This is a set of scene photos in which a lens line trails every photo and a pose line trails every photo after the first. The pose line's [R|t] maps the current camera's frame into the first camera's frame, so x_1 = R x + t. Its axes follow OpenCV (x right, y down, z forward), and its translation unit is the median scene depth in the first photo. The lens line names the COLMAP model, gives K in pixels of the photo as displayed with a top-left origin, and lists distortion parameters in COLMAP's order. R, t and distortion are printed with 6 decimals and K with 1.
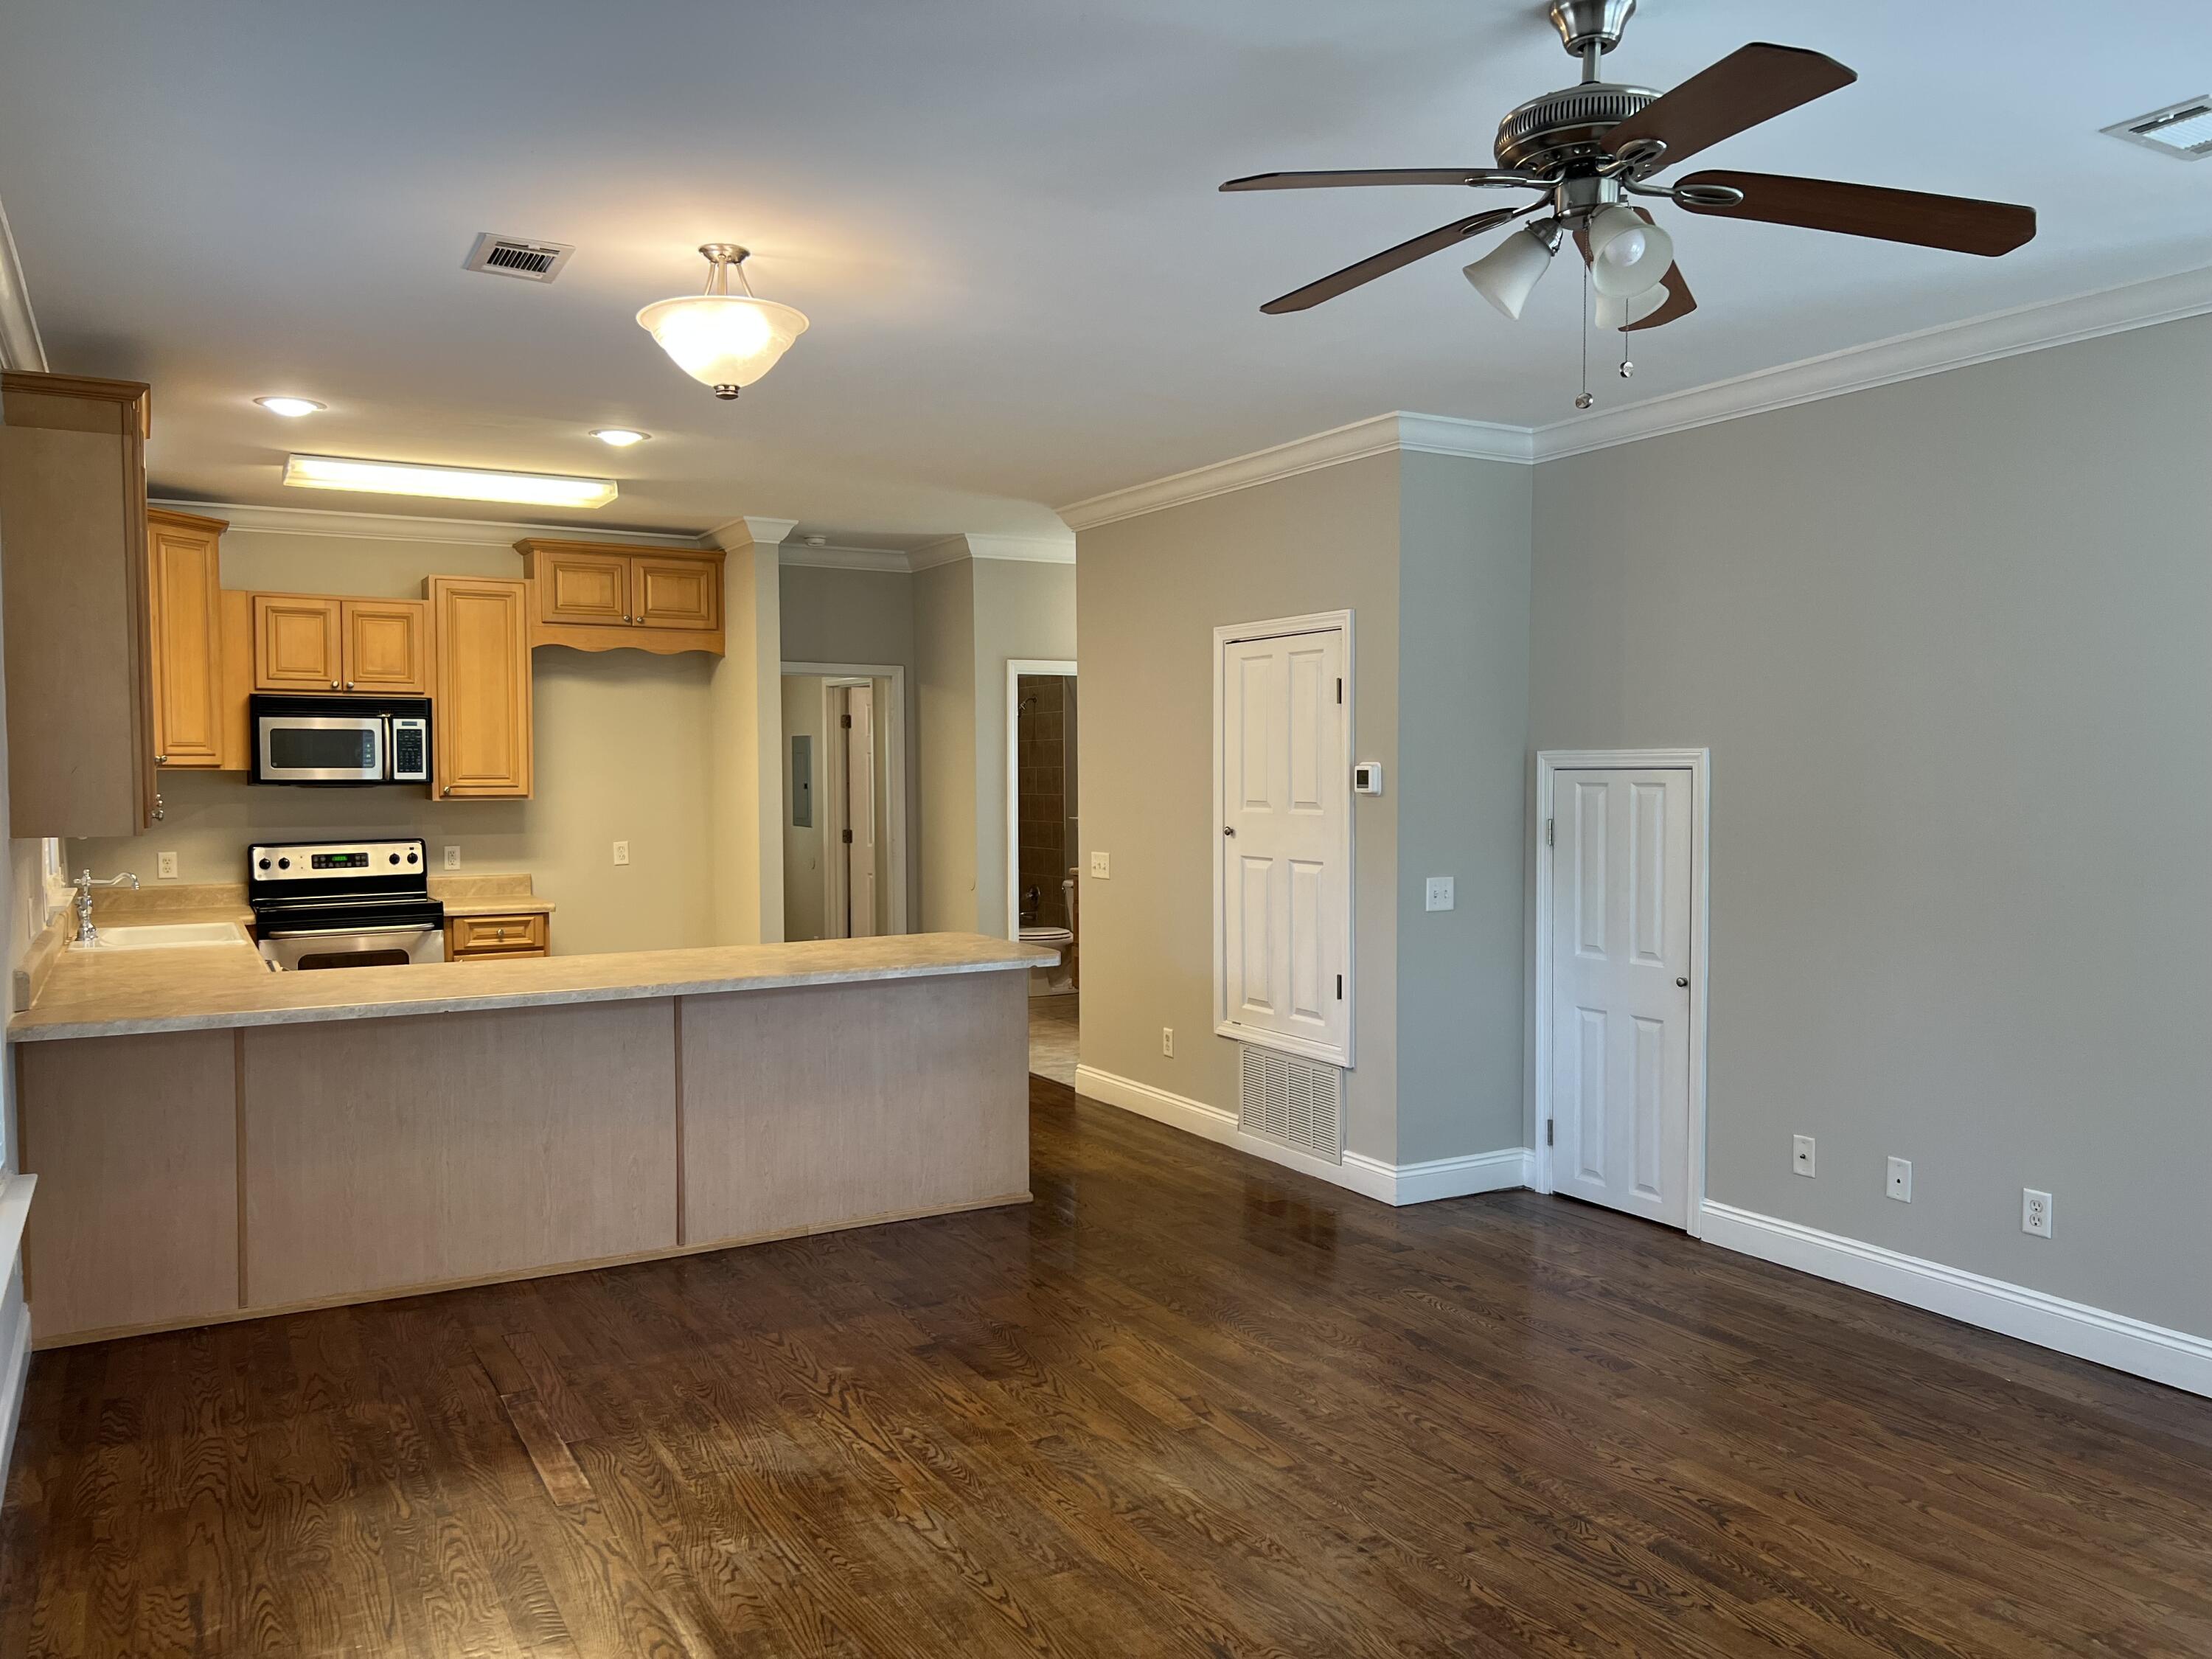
lens RADIAL K [[1662.8, 0, 1114.7], [0, 1662.8, 834.9], [0, 0, 1]] dist [0.055354, -0.058359]
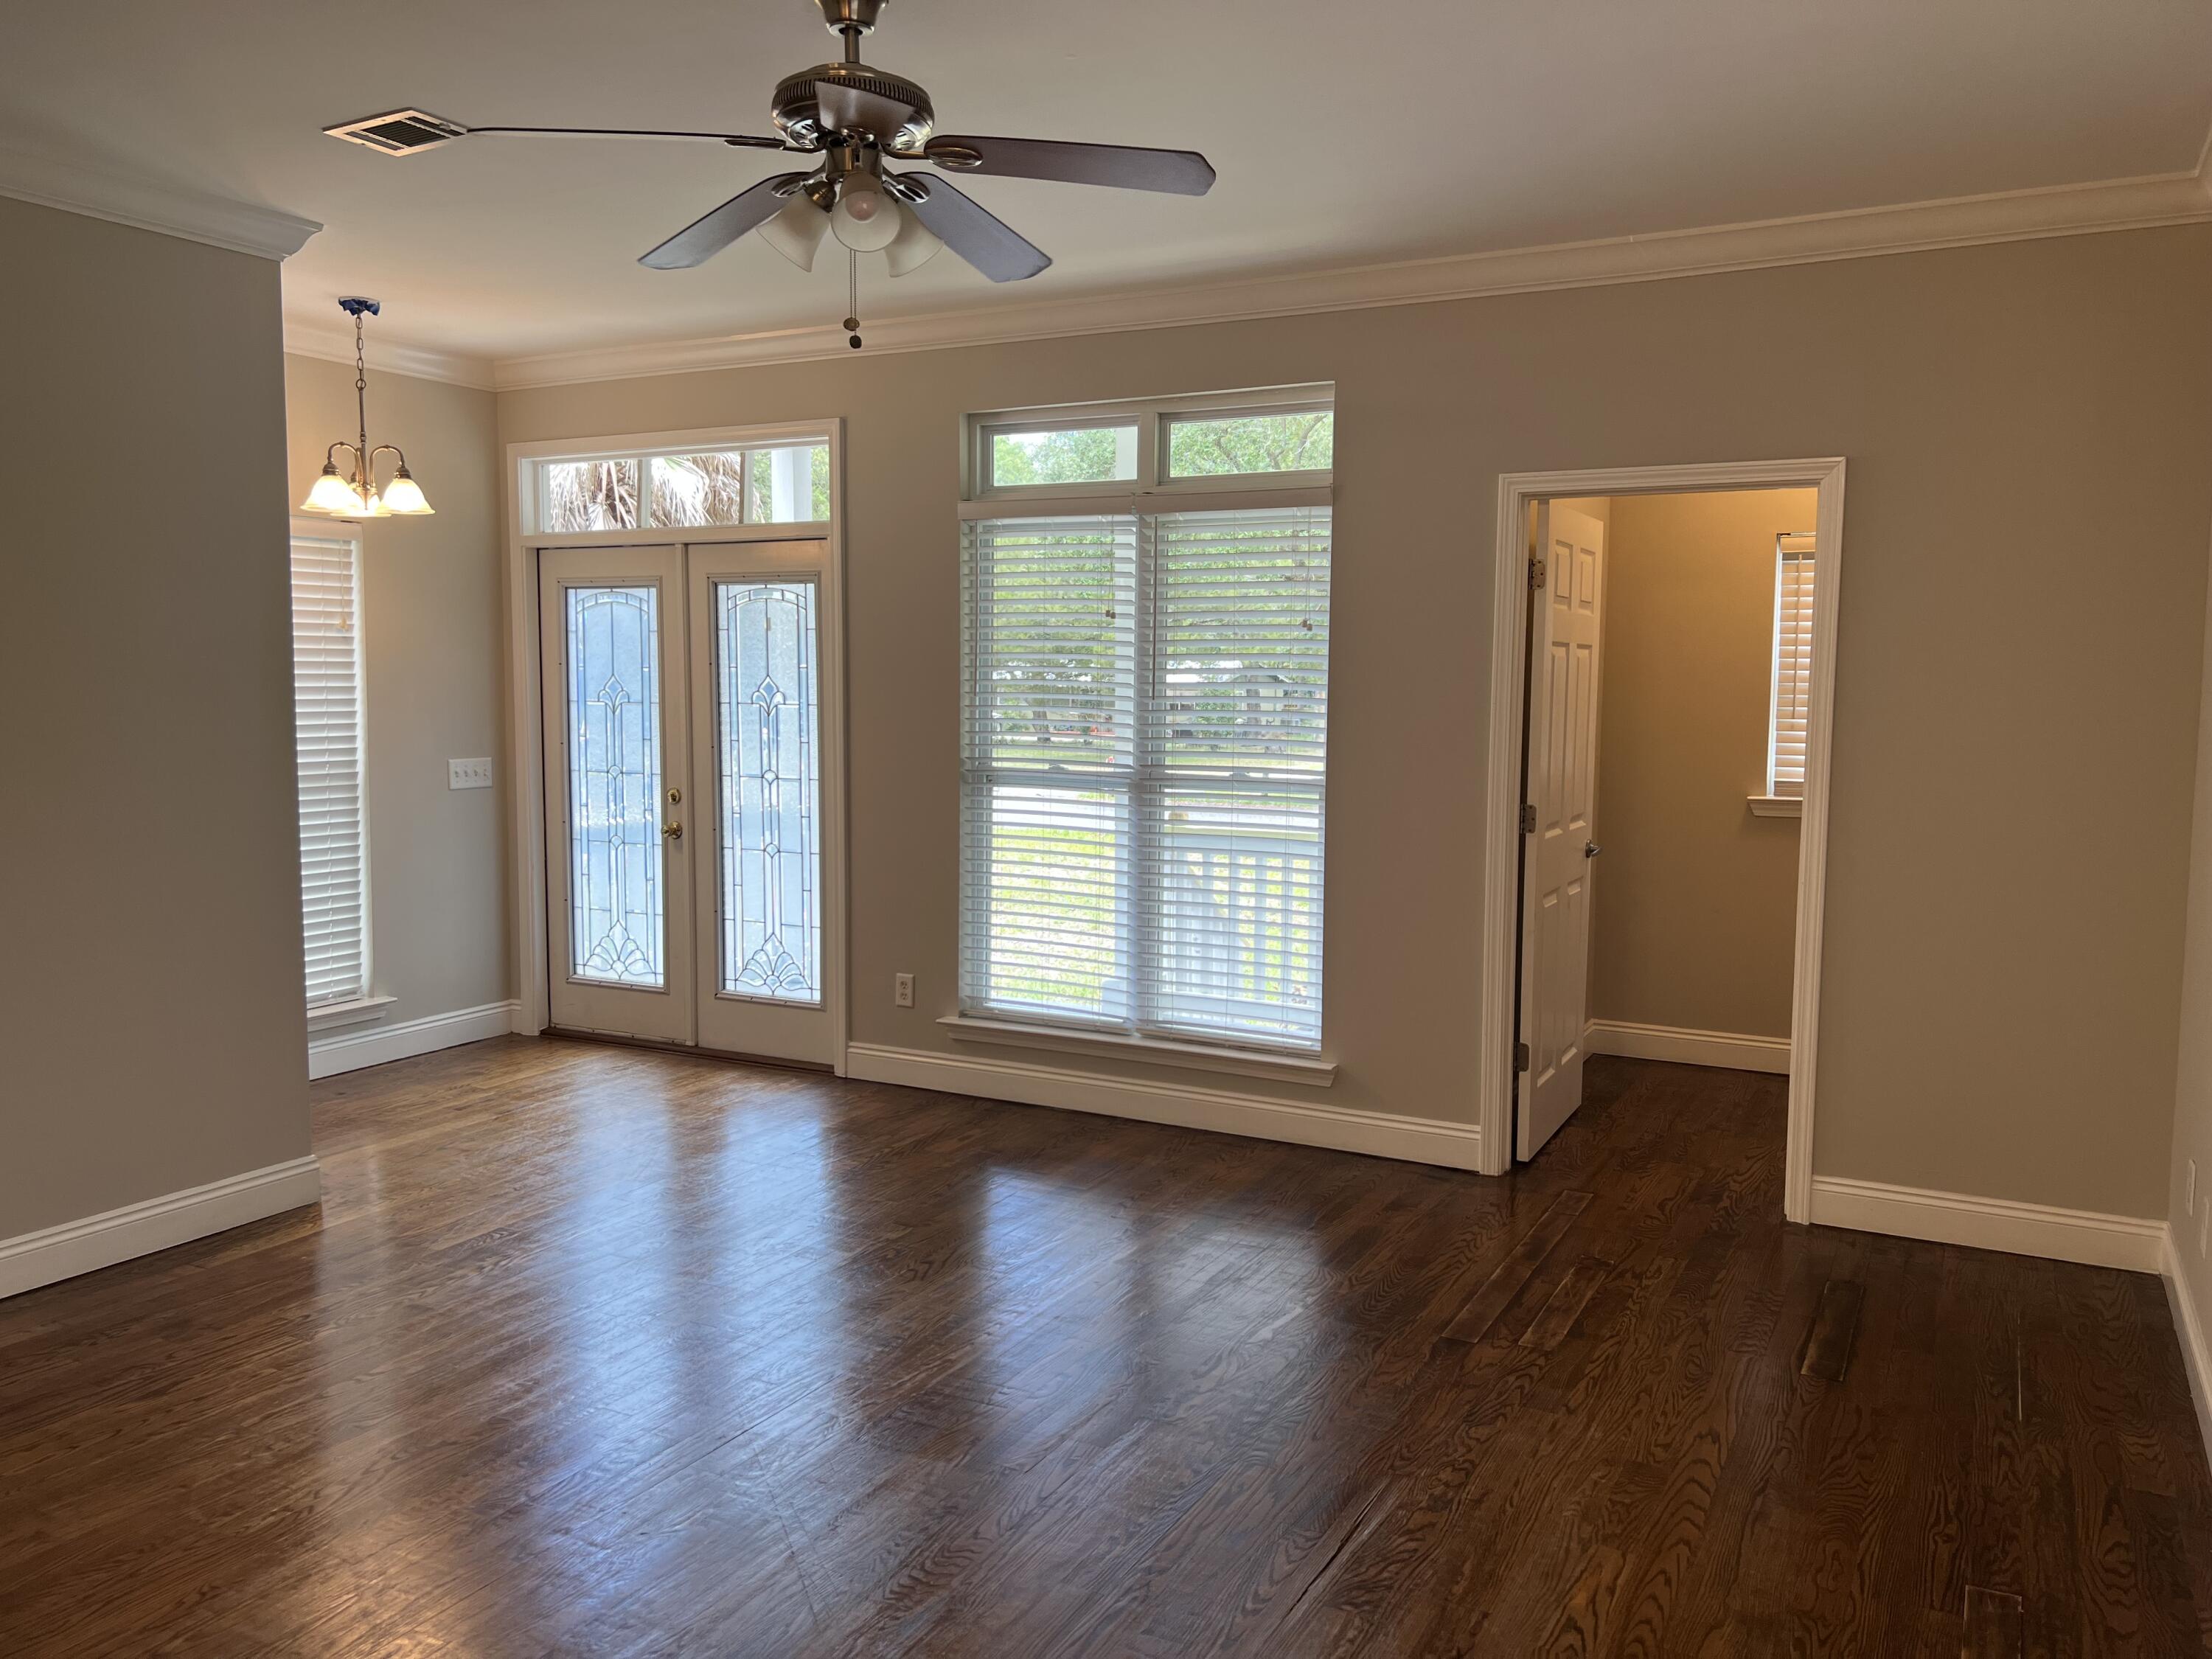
lens RADIAL K [[1662.8, 0, 1107.4], [0, 1662.8, 831.4], [0, 0, 1]] dist [0.055354, -0.058359]
pose [[-0.524472, -0.079469, 0.847711, -0.442474], [0.032761, 0.993014, 0.113359, -0.027471], [-0.850797, 0.087225, -0.518204, 0.803723]]
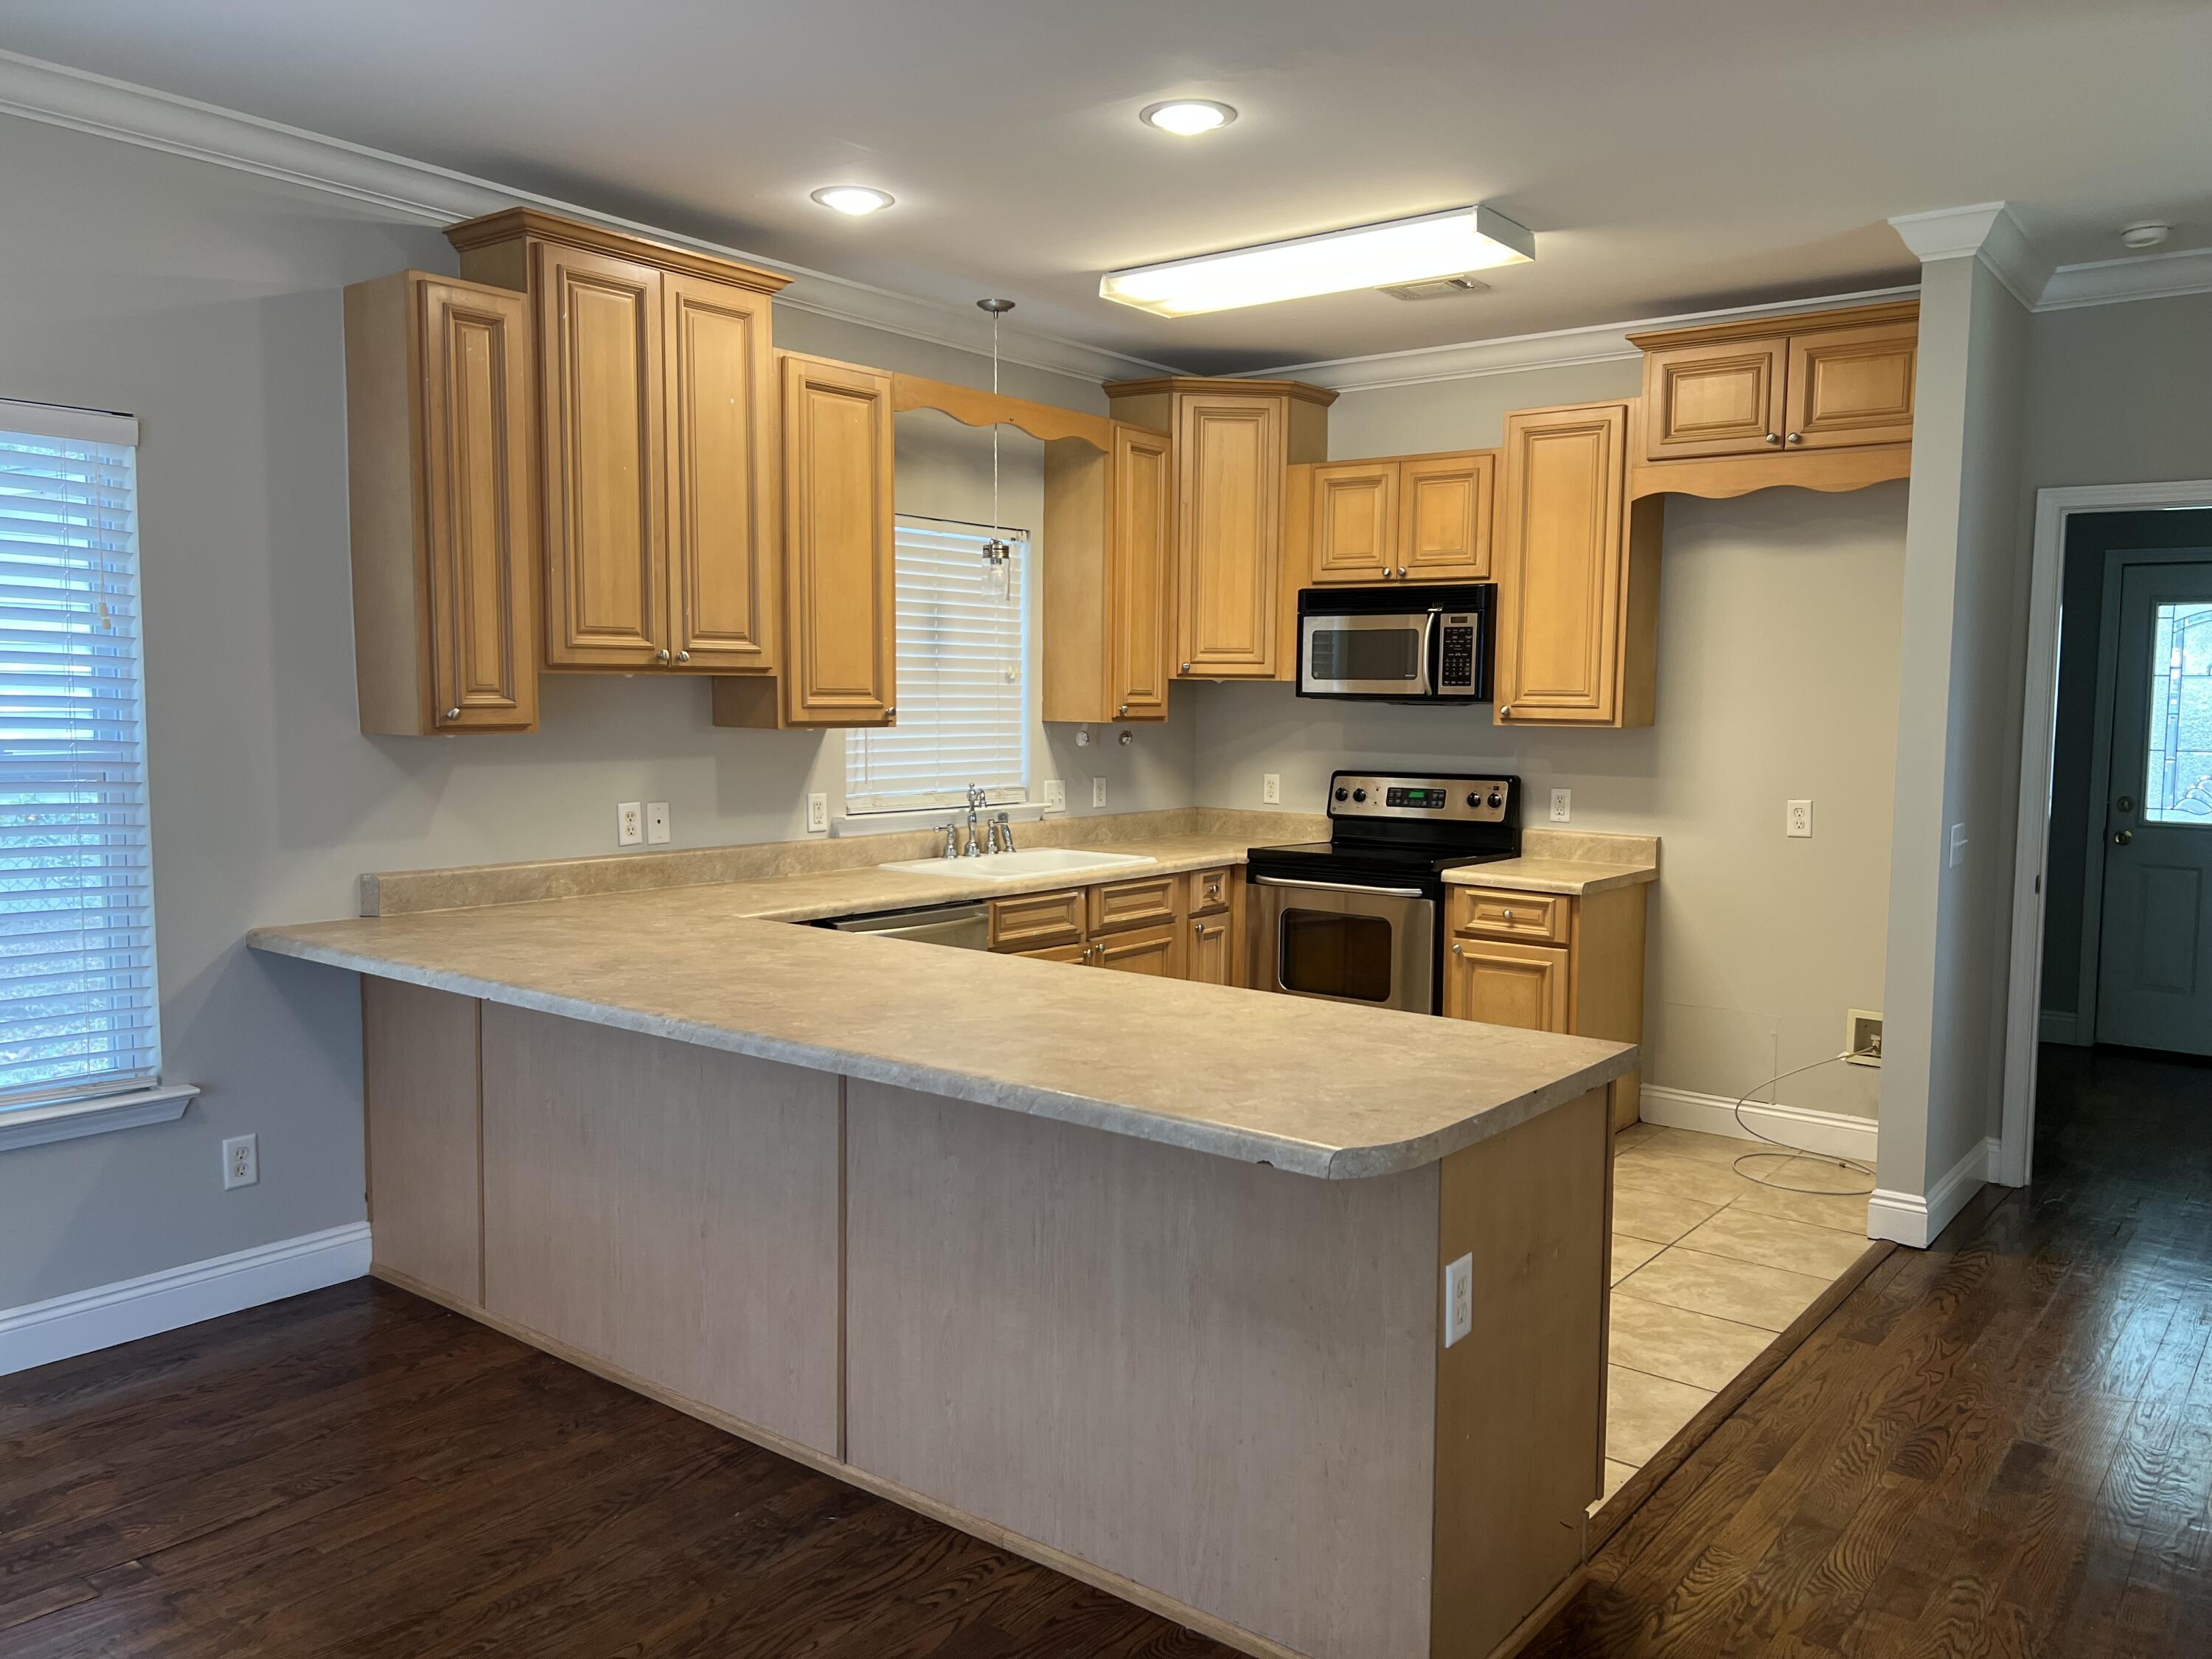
lens RADIAL K [[1662.8, 0, 1144.1], [0, 1662.8, 822.0], [0, 0, 1]] dist [0.055354, -0.058359]
pose [[0.381992, 0.081615, -0.920555, 0.344931], [-0.050044, 0.996458, 0.067578, -0.031939], [0.922810, 0.020254, 0.384724, 0.942231]]
